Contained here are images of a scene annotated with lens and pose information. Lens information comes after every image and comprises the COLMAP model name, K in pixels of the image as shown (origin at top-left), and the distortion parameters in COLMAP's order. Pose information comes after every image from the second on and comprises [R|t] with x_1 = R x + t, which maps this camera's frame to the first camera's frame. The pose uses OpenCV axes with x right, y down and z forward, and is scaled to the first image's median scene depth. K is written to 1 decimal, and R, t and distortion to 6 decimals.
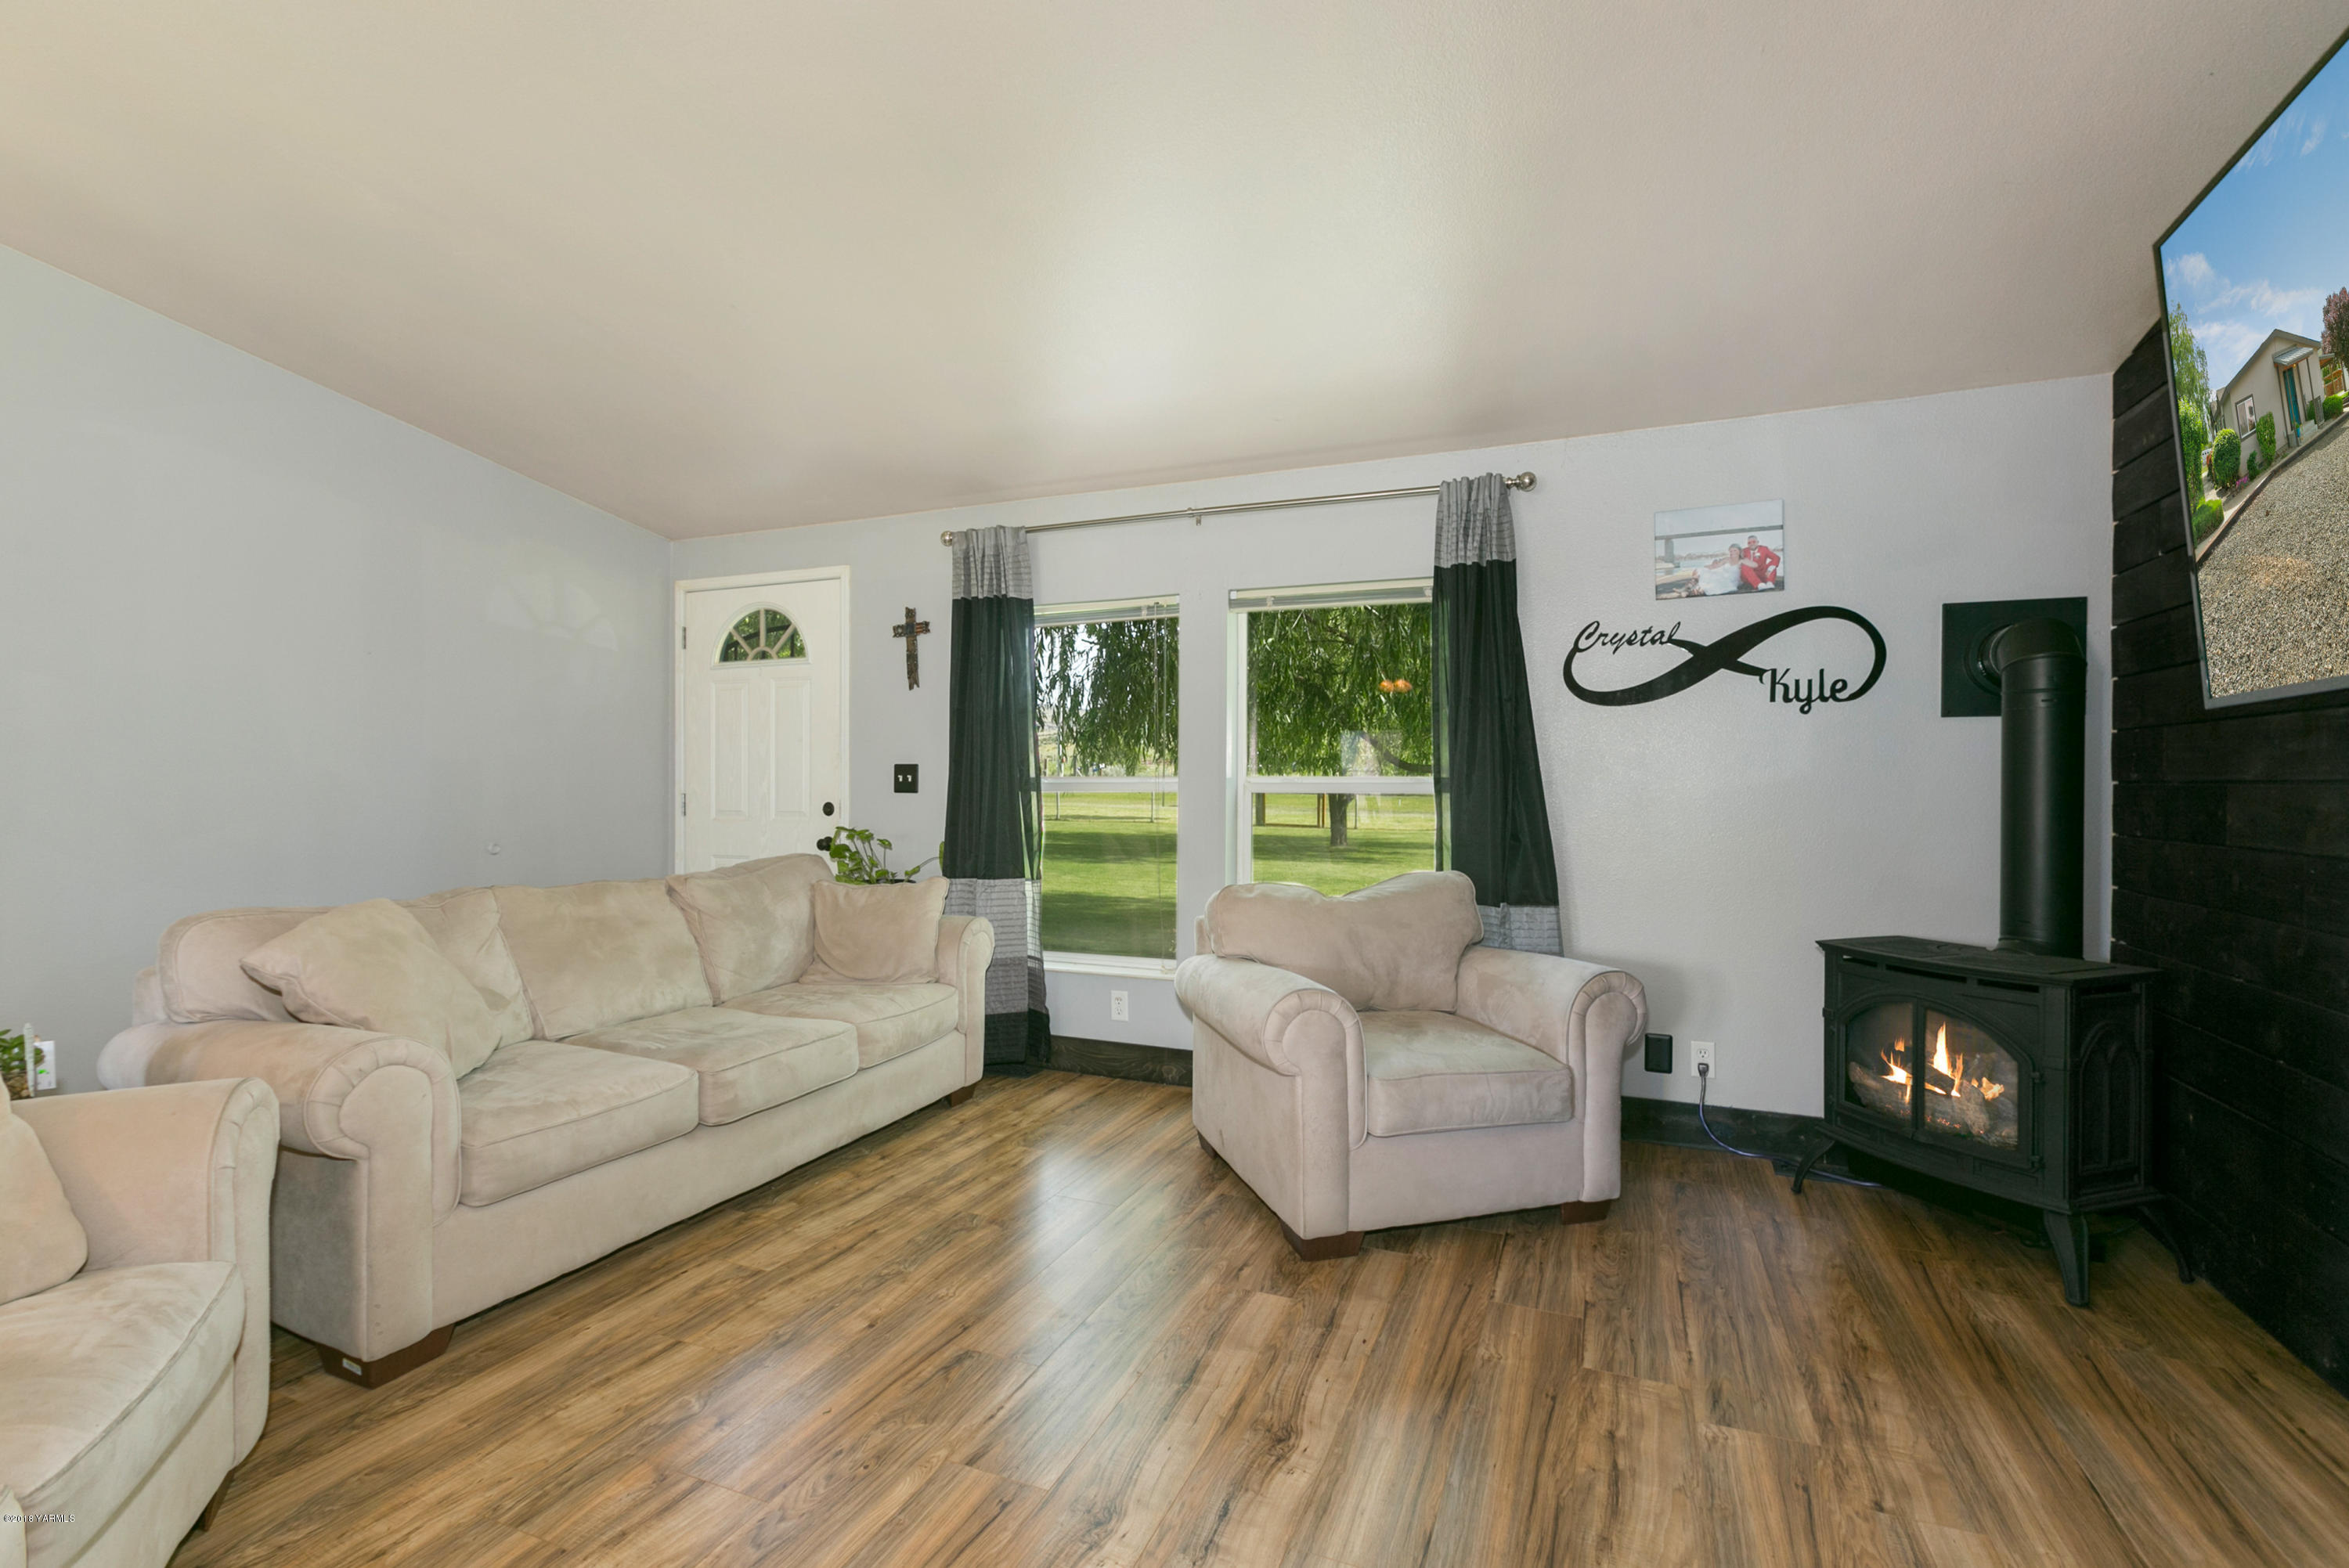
lens RADIAL K [[1057.8, 0, 1164.1], [0, 1057.8, 788.0], [0, 0, 1]] dist [0.000460, -0.000103]
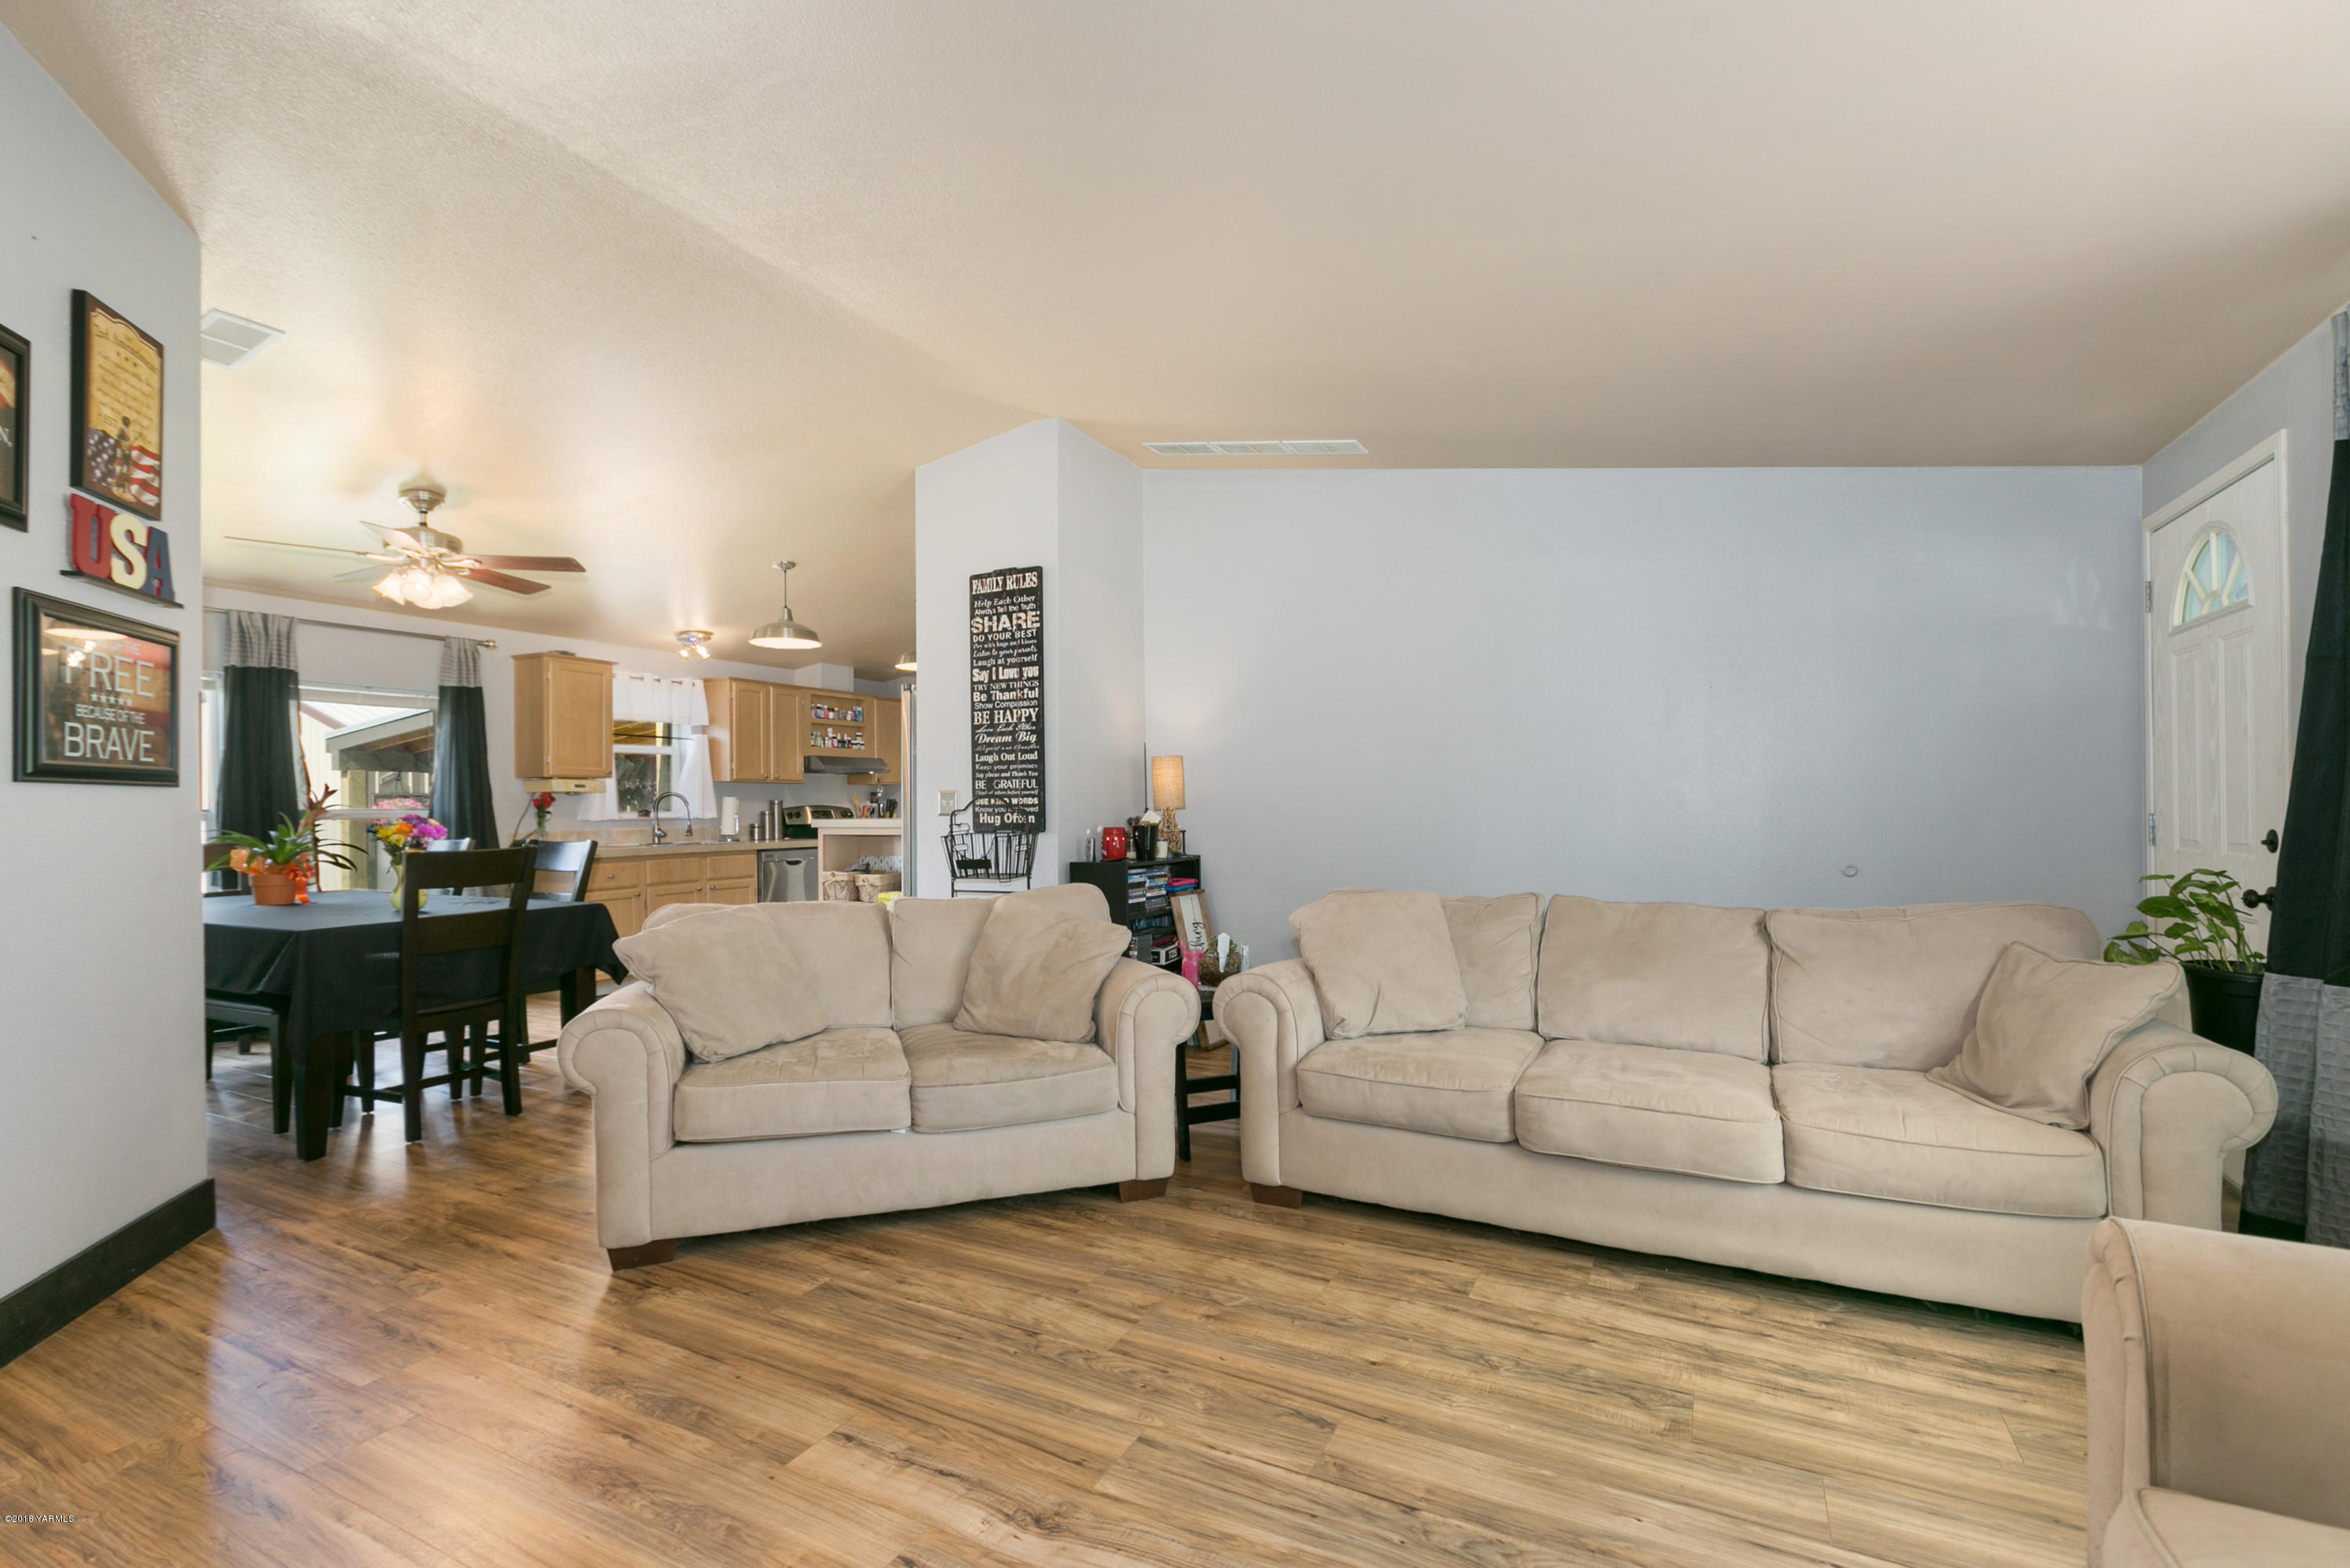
lens RADIAL K [[1058.3, 0, 1164.6], [0, 1058.3, 788.0], [0, 0, 1]] dist [0.000460, -0.000103]
pose [[-0.075590, -0.016022, -0.997010, 0.618620], [0.003737, 0.999859, -0.016352, -0.004714], [0.997132, -0.004962, -0.075519, 0.763257]]
